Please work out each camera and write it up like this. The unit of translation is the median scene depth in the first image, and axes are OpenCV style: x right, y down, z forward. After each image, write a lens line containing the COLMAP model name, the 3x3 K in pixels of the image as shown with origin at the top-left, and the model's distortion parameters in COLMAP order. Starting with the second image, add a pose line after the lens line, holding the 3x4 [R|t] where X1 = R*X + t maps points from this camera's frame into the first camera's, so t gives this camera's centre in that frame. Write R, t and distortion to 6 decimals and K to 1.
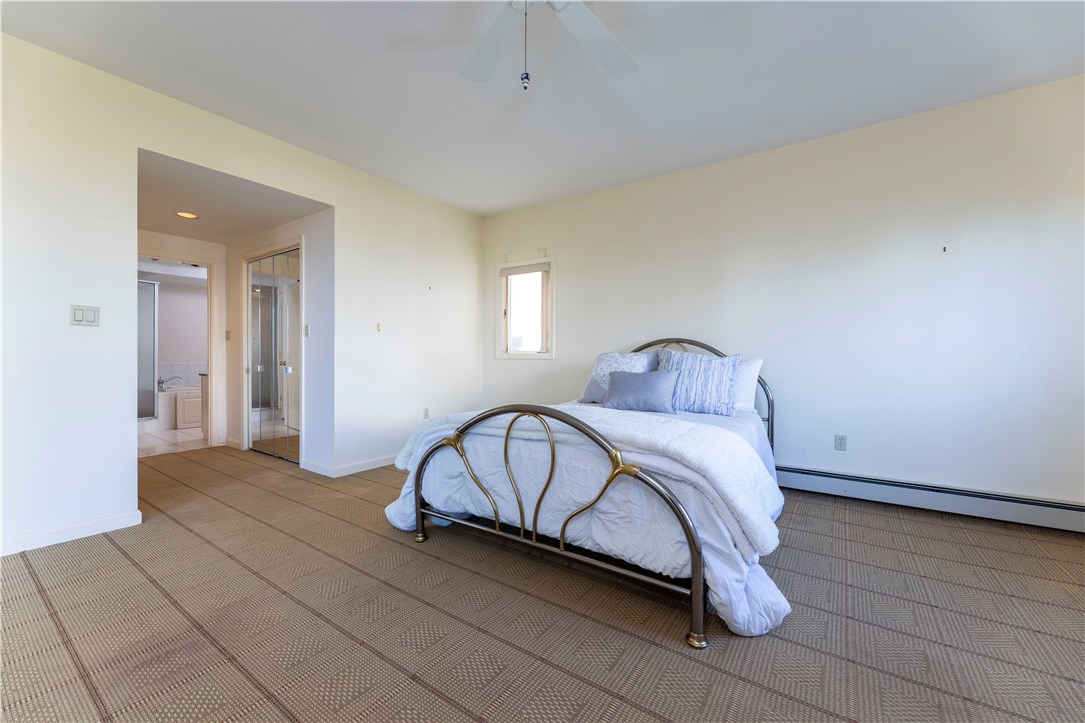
lens RADIAL K [[435.7, 0, 539.3], [0, 435.7, 356.9], [0, 0, 1]] dist [0.002939, 0.000382]
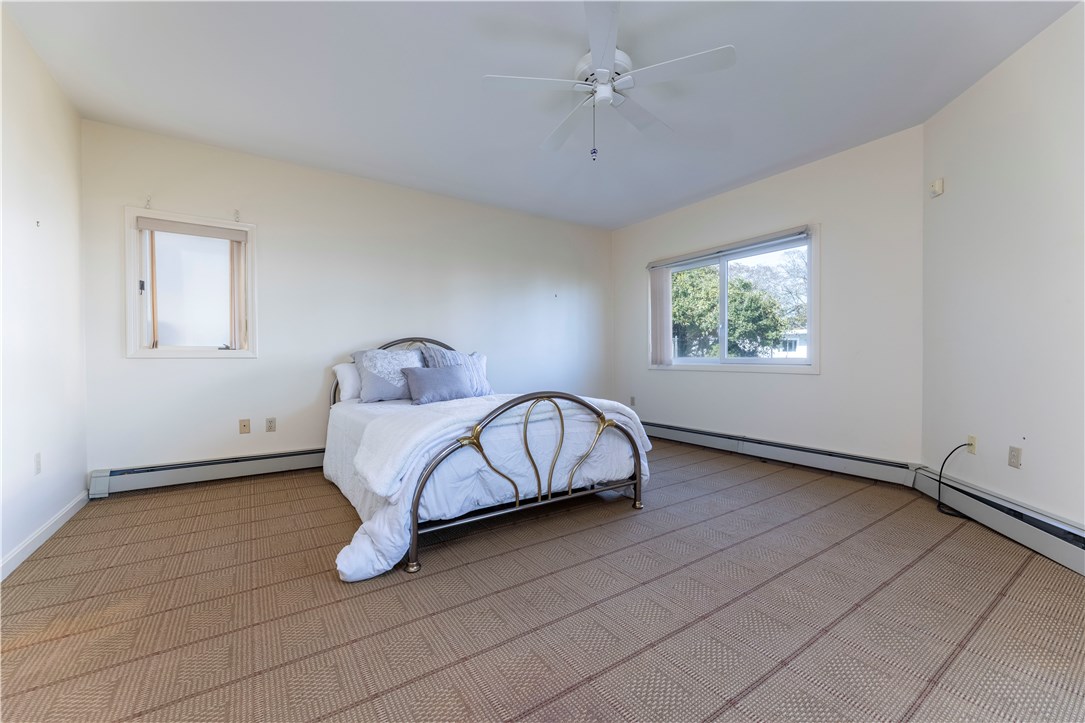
lens RADIAL K [[435.7, 0, 538.8], [0, 435.7, 360.2], [0, 0, 1]] dist [0.002939, 0.000382]
pose [[0.361641, -0.015866, 0.932182, -1.141883], [0.004932, 0.999874, 0.015105, 0.001328], [-0.932304, -0.000865, 0.361674, 0.549716]]
